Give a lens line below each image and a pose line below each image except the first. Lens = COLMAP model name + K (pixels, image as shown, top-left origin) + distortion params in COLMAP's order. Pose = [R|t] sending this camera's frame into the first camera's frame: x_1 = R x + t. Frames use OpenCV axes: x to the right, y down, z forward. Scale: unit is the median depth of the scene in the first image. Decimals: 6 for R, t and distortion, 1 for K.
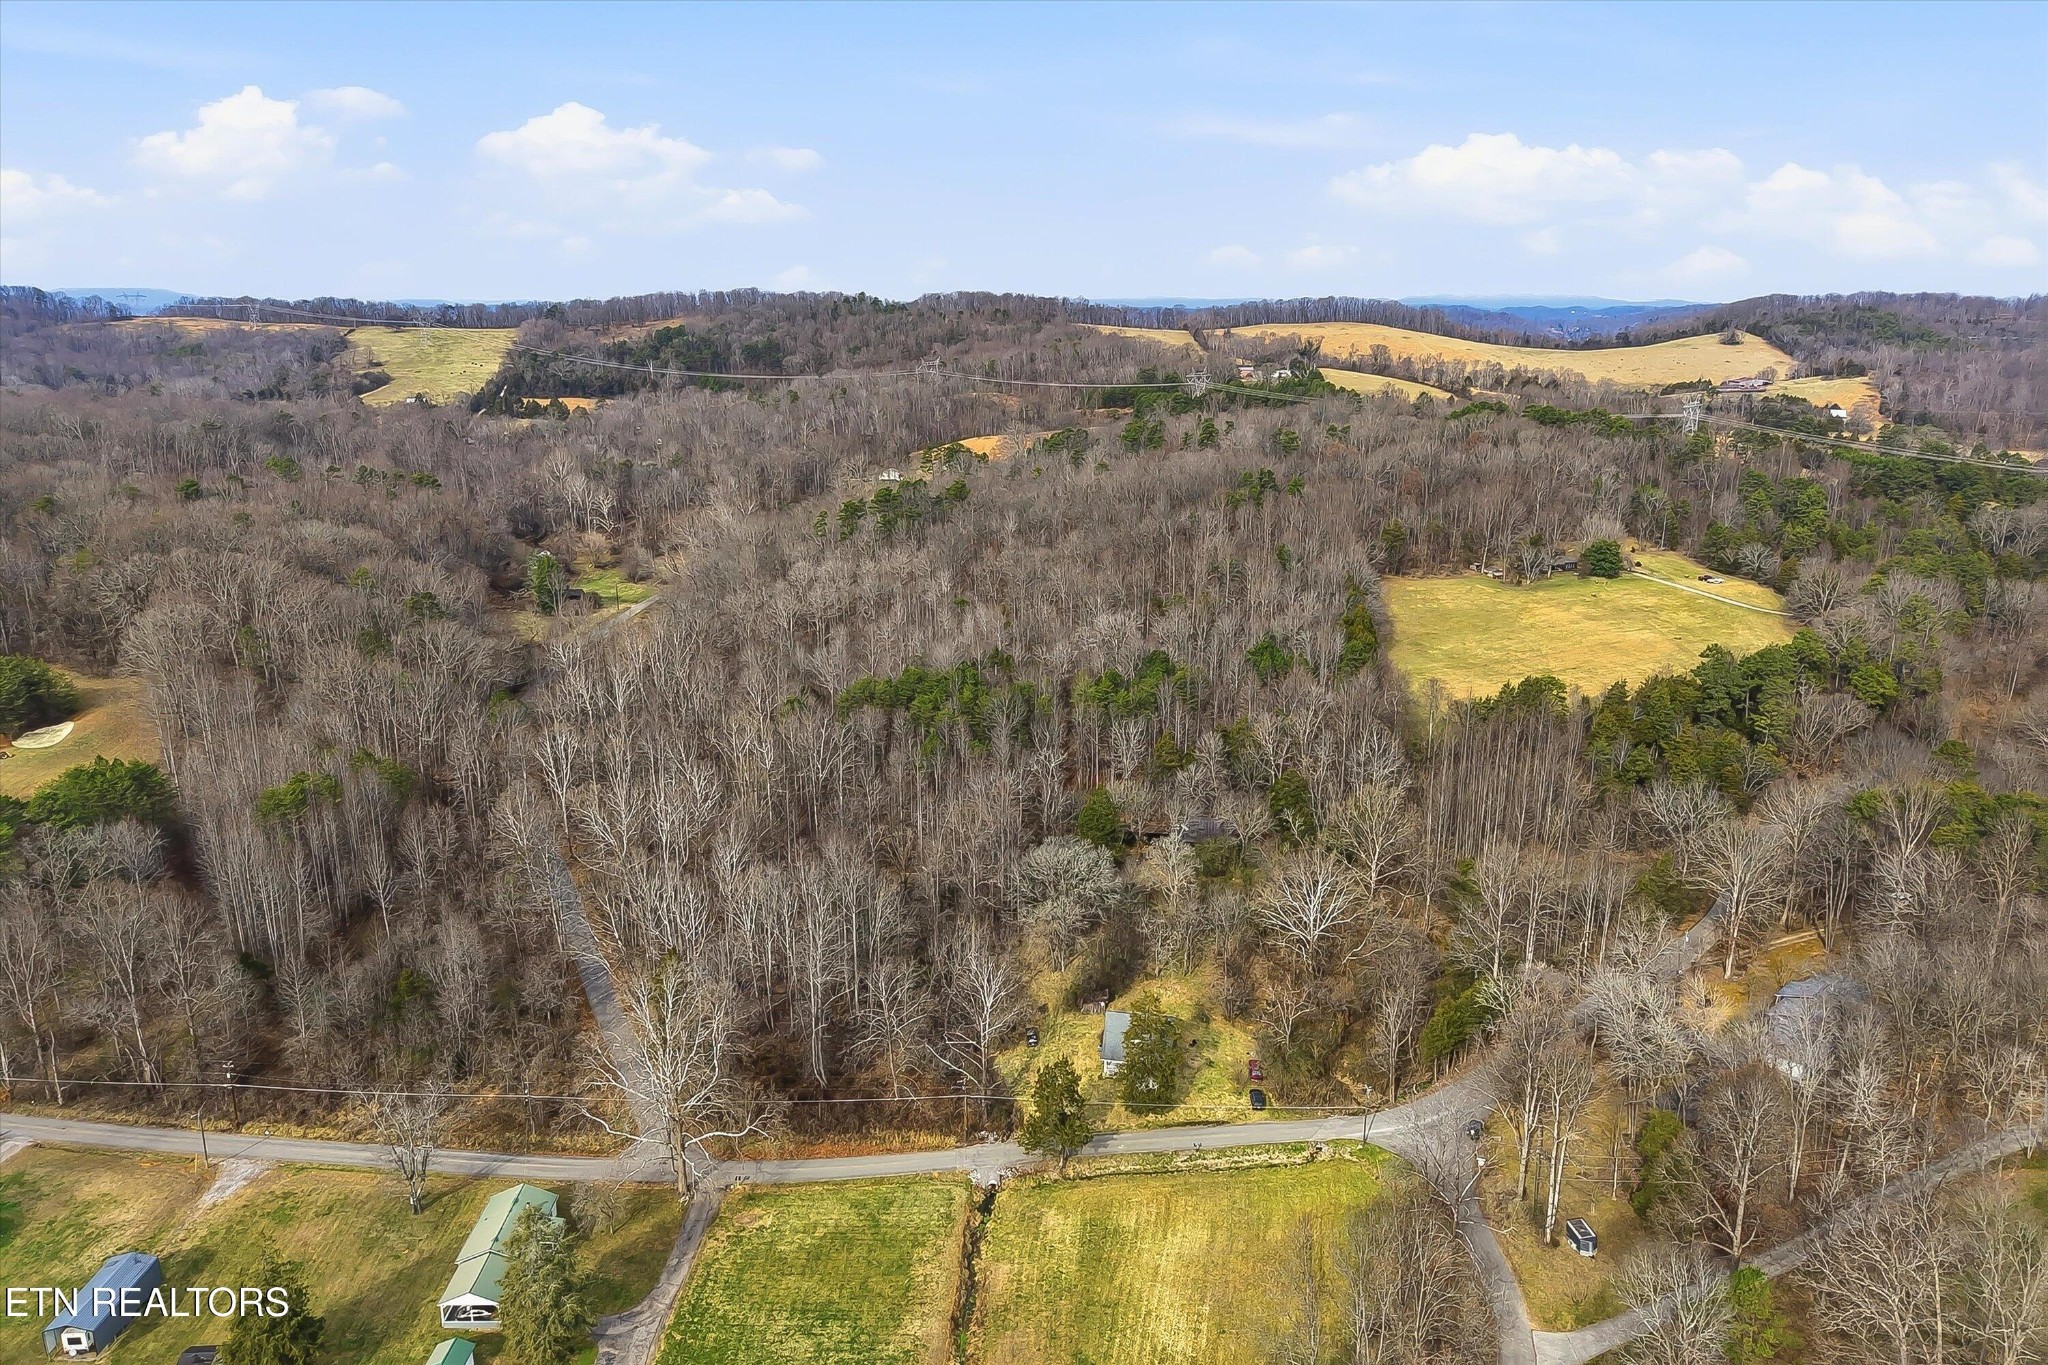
lens RADIAL K [[1372.5, 0, 1019.7], [0, 1372.5, 676.1], [0, 0, 1]] dist [0.013207, -0.008130]
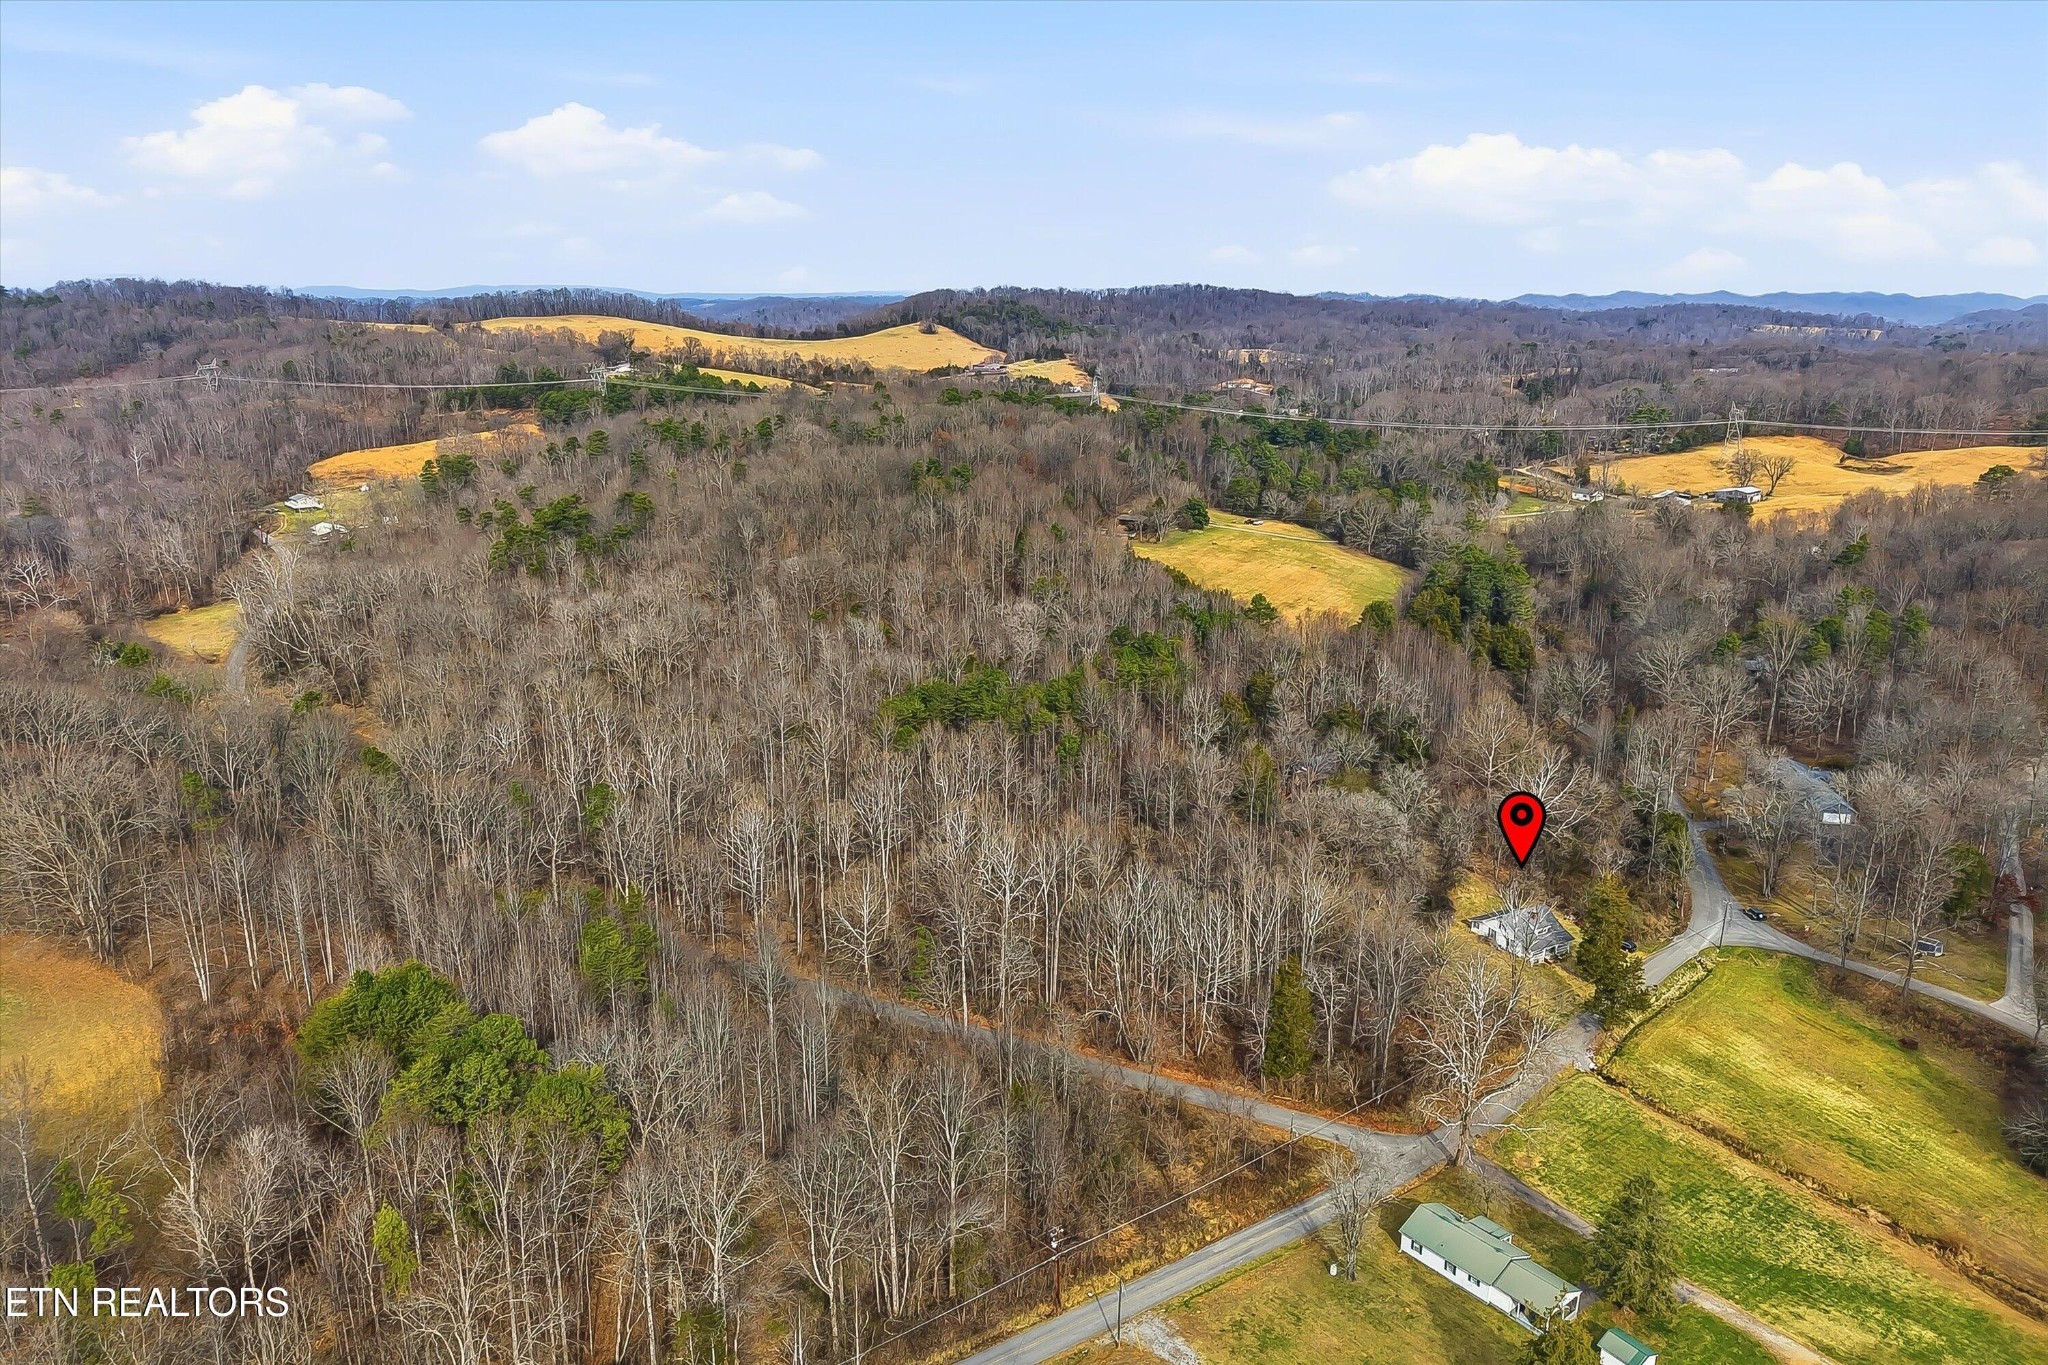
lens RADIAL K [[1372.5, 0, 1013.9], [0, 1372.5, 674.9], [0, 0, 1]] dist [0.013207, -0.008130]
pose [[0.791466, -0.160086, 0.589876, -0.834720], [0.157384, 0.985926, 0.056399, -0.076923], [-0.590603, 0.048199, 0.805522, 0.276578]]
